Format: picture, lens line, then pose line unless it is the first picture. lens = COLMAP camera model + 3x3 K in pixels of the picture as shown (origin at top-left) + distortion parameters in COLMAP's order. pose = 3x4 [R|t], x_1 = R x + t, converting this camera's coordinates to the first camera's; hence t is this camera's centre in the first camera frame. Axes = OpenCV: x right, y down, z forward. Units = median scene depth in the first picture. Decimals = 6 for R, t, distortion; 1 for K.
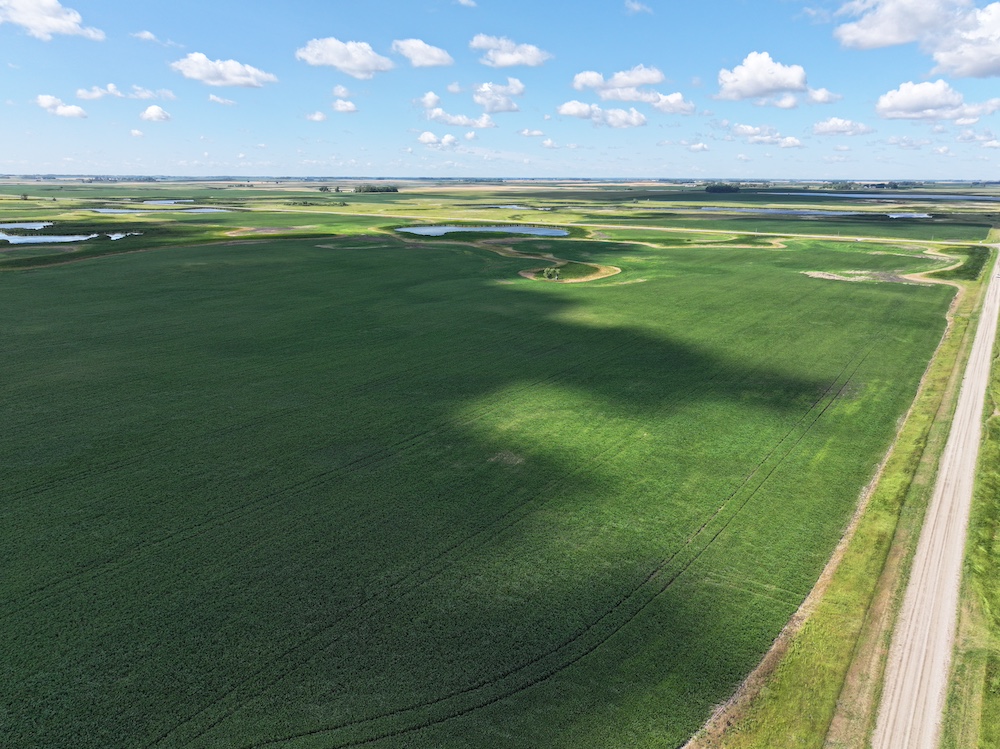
lens RADIAL K [[706.3, 0, 502.7], [0, 706.3, 367.8], [0, 0, 1]] dist [-0.004386, 0.022531]
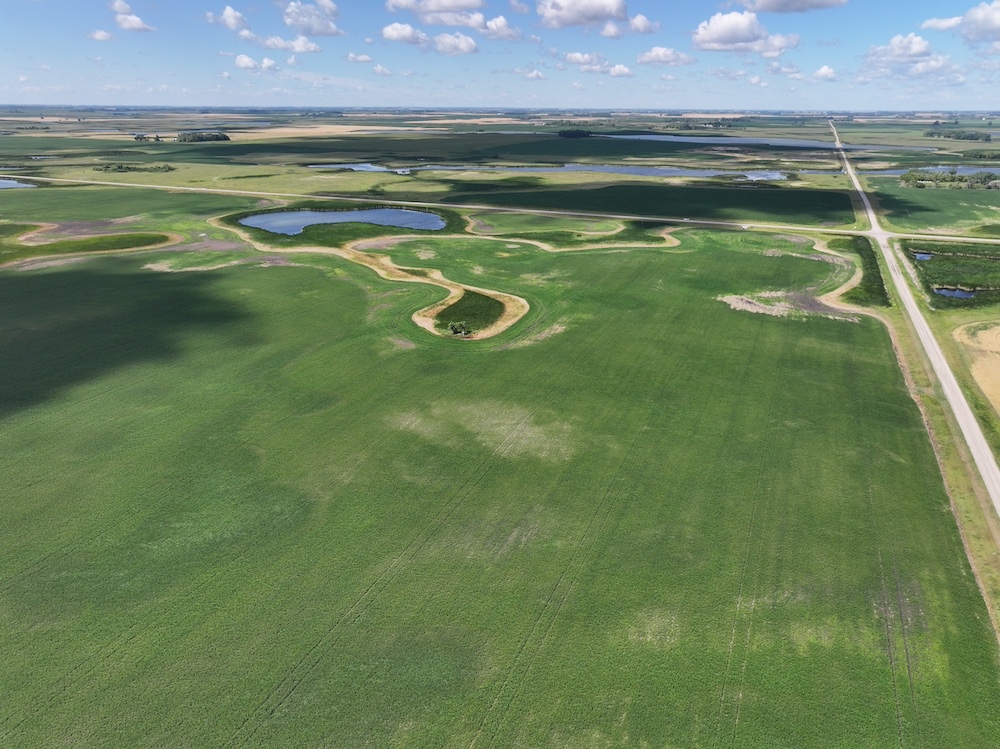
lens RADIAL K [[706.3, 0, 502.7], [0, 706.3, 367.8], [0, 0, 1]] dist [-0.004386, 0.022531]
pose [[0.977448, -0.071951, 0.198542, -0.021286], [0.053603, 0.993909, 0.096294, -0.072560], [-0.204261, -0.083480, 0.975350, 0.072800]]
